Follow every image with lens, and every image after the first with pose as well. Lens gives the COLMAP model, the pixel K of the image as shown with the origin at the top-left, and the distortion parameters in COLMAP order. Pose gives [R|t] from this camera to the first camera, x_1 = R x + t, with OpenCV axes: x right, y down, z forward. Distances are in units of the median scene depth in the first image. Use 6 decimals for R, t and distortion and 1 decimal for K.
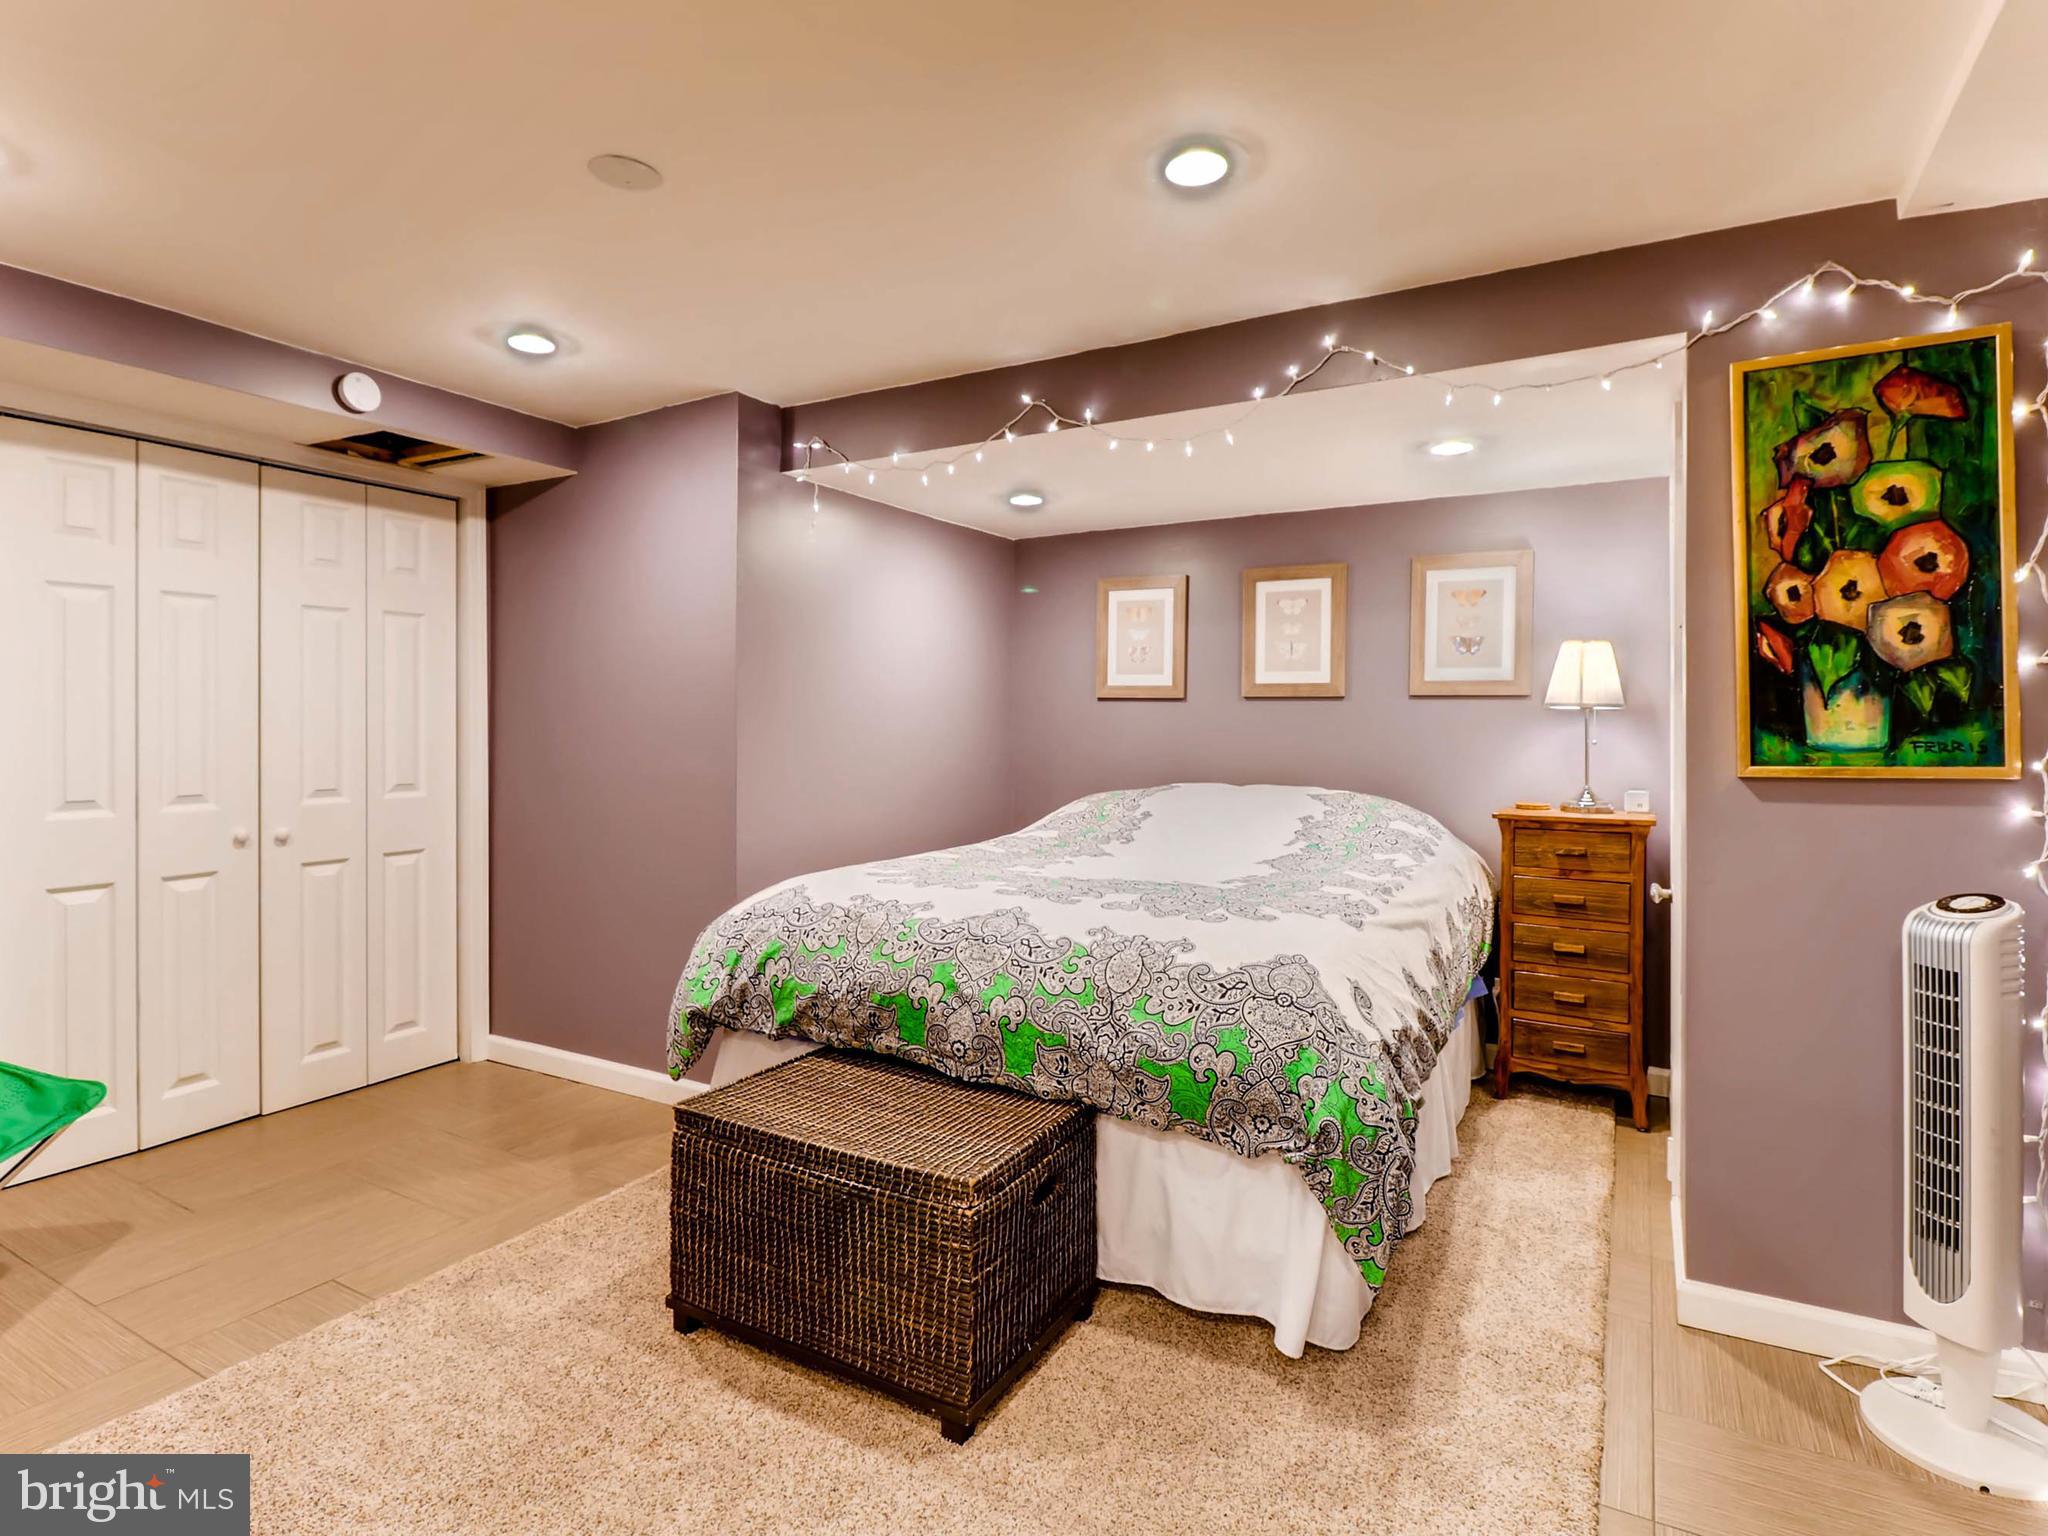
lens RADIAL K [[1069.0, 0, 1021.0], [0, 1069.0, 755.6], [0, 0, 1]] dist [0.003215, -0.001542]
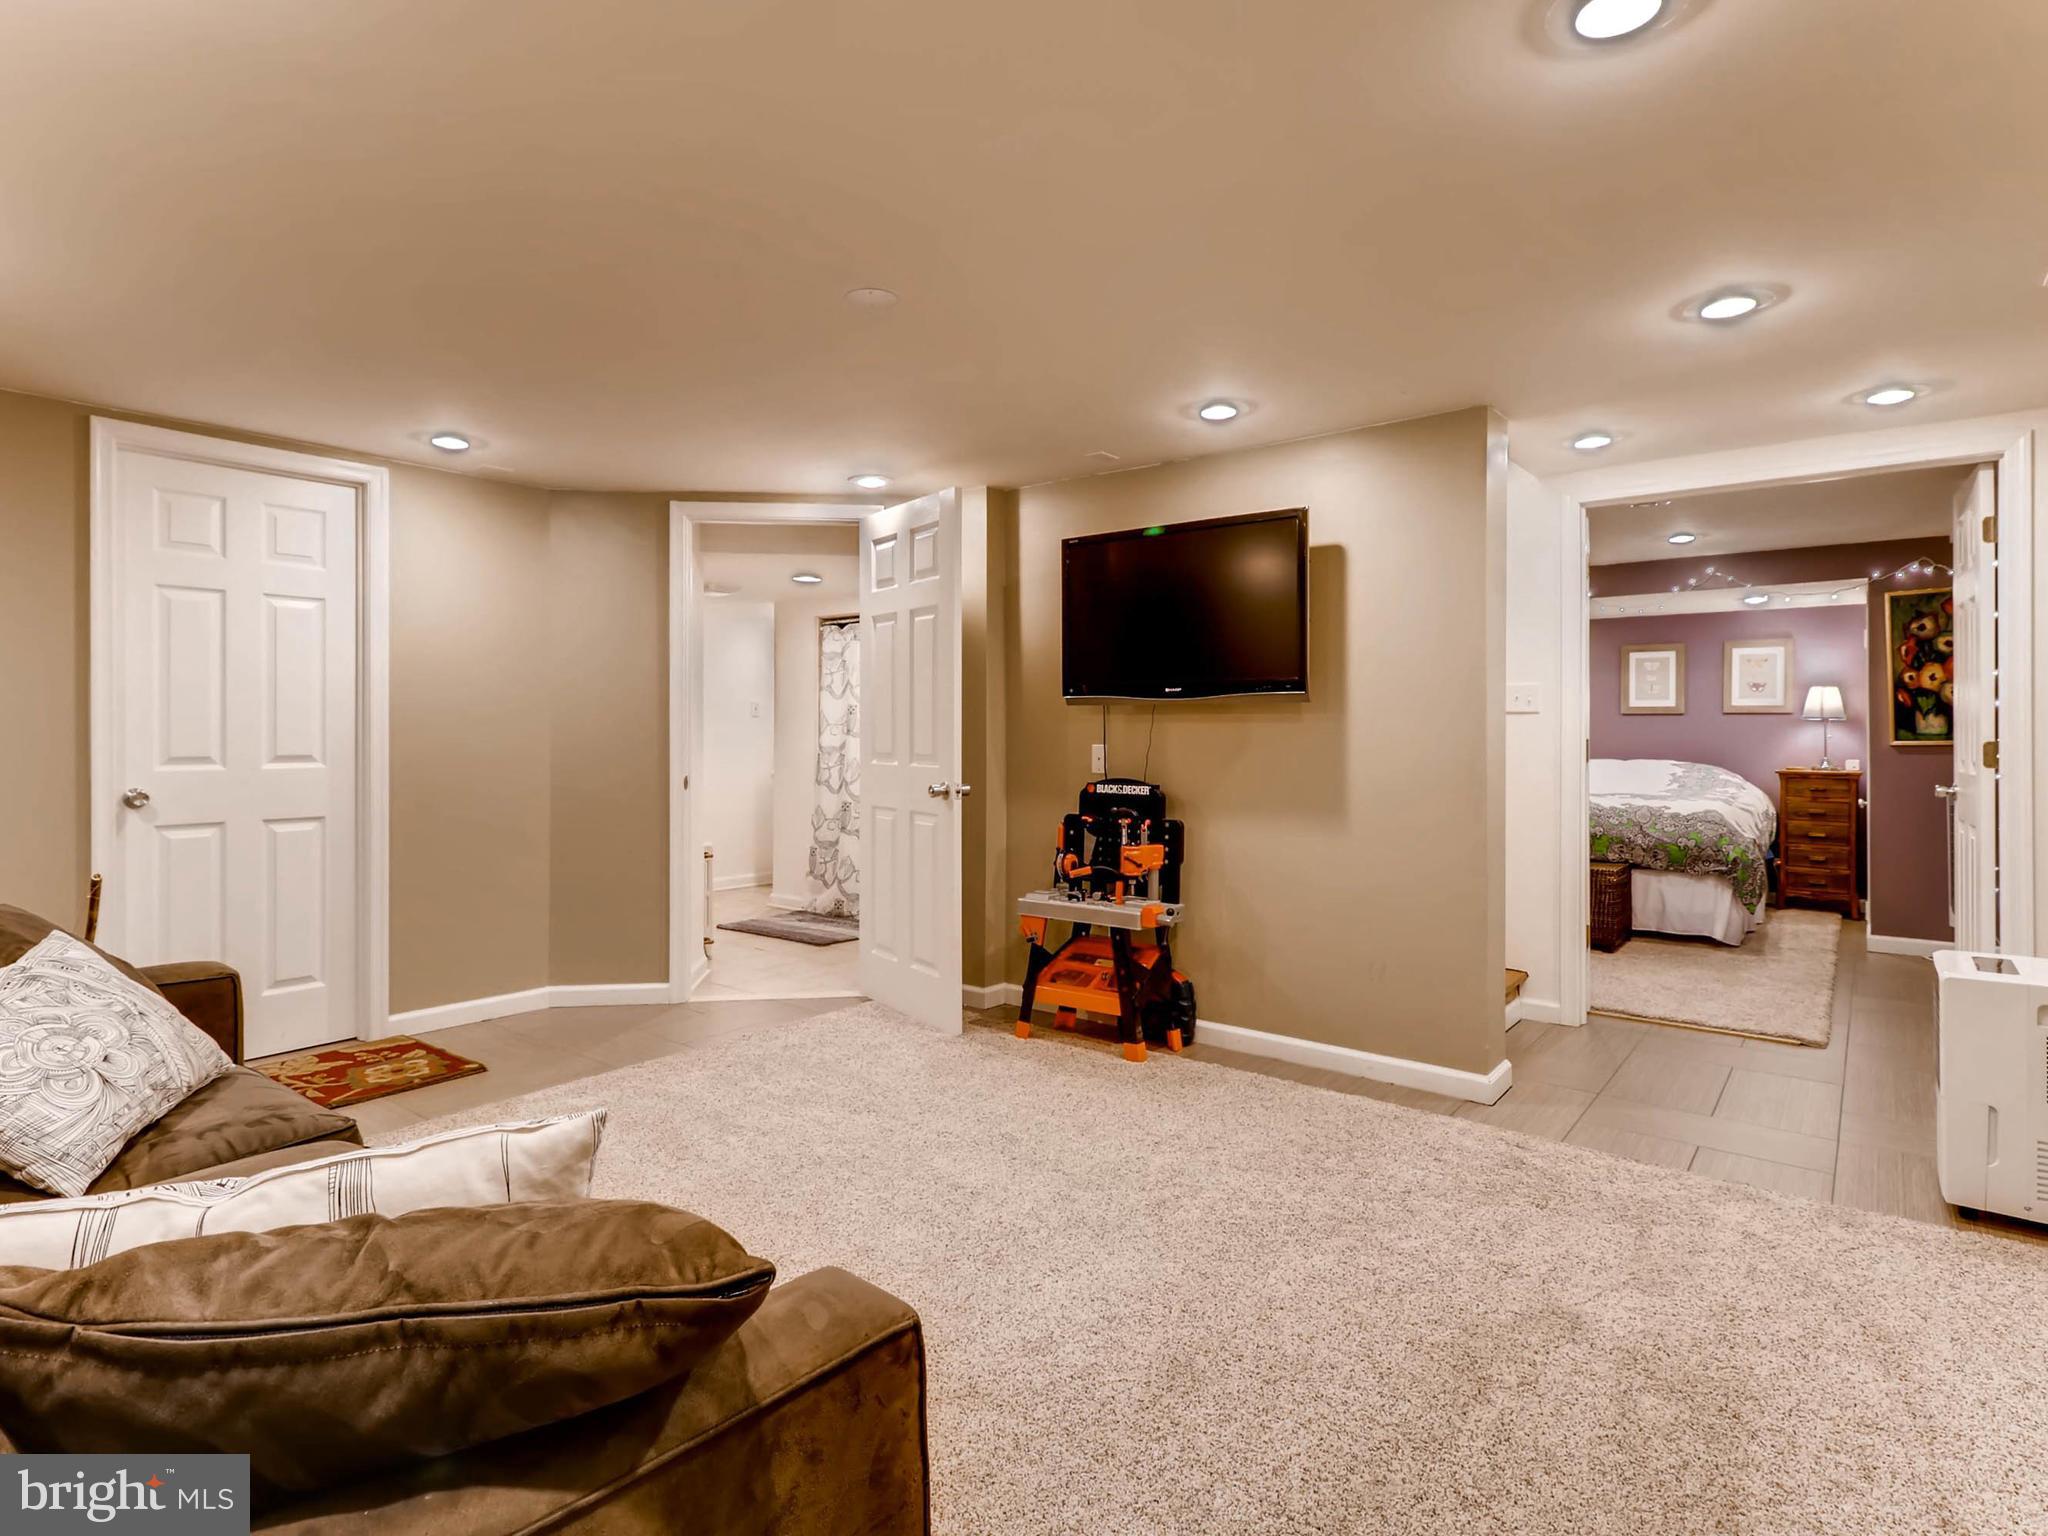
lens RADIAL K [[1069.0, 0, 1031.5], [0, 1069.0, 750.3], [0, 0, 1]] dist [0.003215, -0.001542]
pose [[0.989450, 0.001609, -0.144866, -1.031845], [-0.003762, 0.999886, -0.014590, 0.075983], [0.144826, 0.014981, 0.989344, -1.896439]]
